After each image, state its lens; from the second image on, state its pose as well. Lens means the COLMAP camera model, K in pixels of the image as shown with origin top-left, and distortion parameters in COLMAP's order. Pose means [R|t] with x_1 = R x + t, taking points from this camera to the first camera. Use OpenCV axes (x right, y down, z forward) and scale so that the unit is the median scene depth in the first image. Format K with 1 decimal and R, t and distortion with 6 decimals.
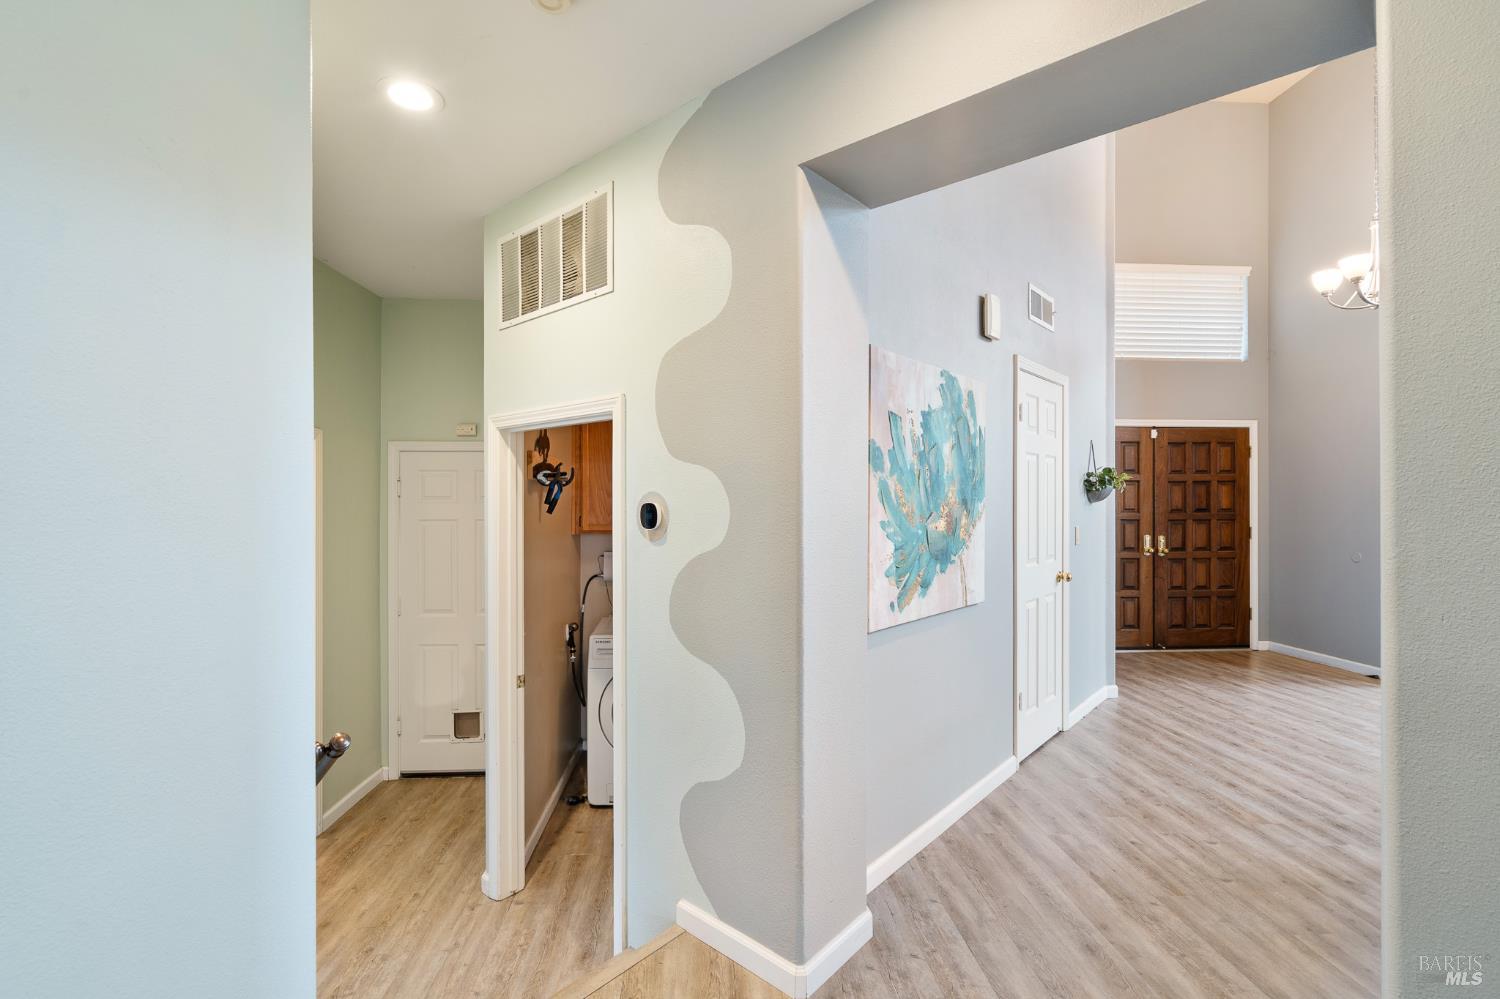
lens RADIAL K [[683.7, 0, 747.2], [0, 683.7, 495.3], [0, 0, 1]] dist [-0.001421, 0.002184]
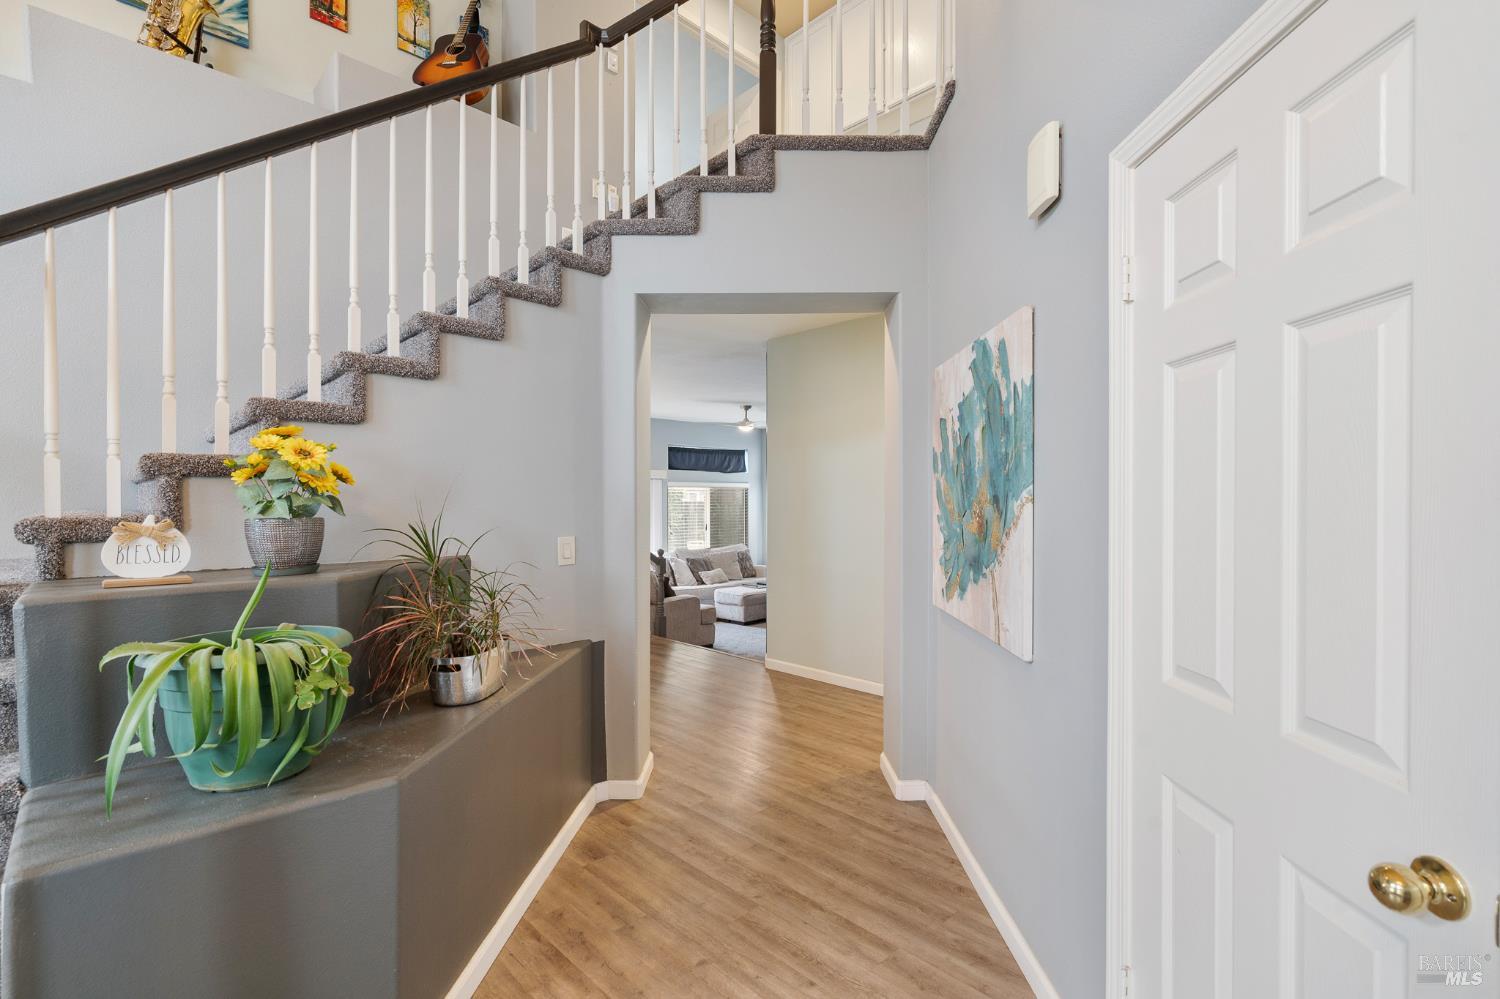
lens RADIAL K [[683.7, 0, 746.2], [0, 683.7, 504.8], [0, 0, 1]] dist [-0.001421, 0.002184]
pose [[-0.762551, -0.000215, -0.646928, 1.120999], [-0.000693, 1.000000, 0.000484, 0.017855], [0.646927, 0.000817, -0.762551, 1.563250]]
